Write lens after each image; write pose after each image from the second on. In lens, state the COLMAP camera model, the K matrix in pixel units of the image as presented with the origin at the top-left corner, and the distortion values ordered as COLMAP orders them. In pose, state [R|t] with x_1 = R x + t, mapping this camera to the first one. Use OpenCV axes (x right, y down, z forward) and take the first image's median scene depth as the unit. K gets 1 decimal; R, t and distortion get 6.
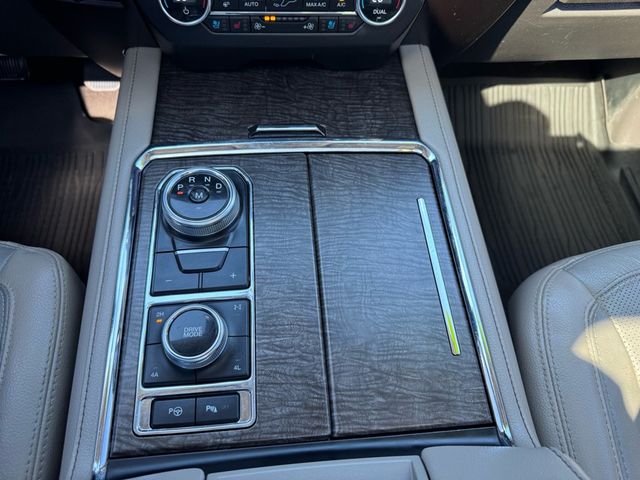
lens RADIAL K [[458.8, 0, 323.3], [0, 458.8, 237.6], [0, 0, 1]] dist [0.012018, -0.028786]
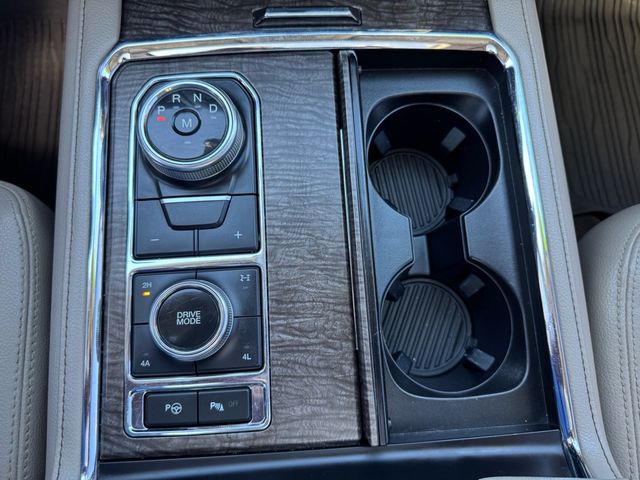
lens RADIAL K [[458.8, 0, 318.9], [0, 458.8, 240.6], [0, 0, 1]] dist [0.012018, -0.028786]
pose [[0.999284, 0.025623, -0.027836, -0.034662], [-0.016247, 0.955079, 0.295906, -0.119676], [0.034167, -0.295242, 0.954811, 0.234684]]
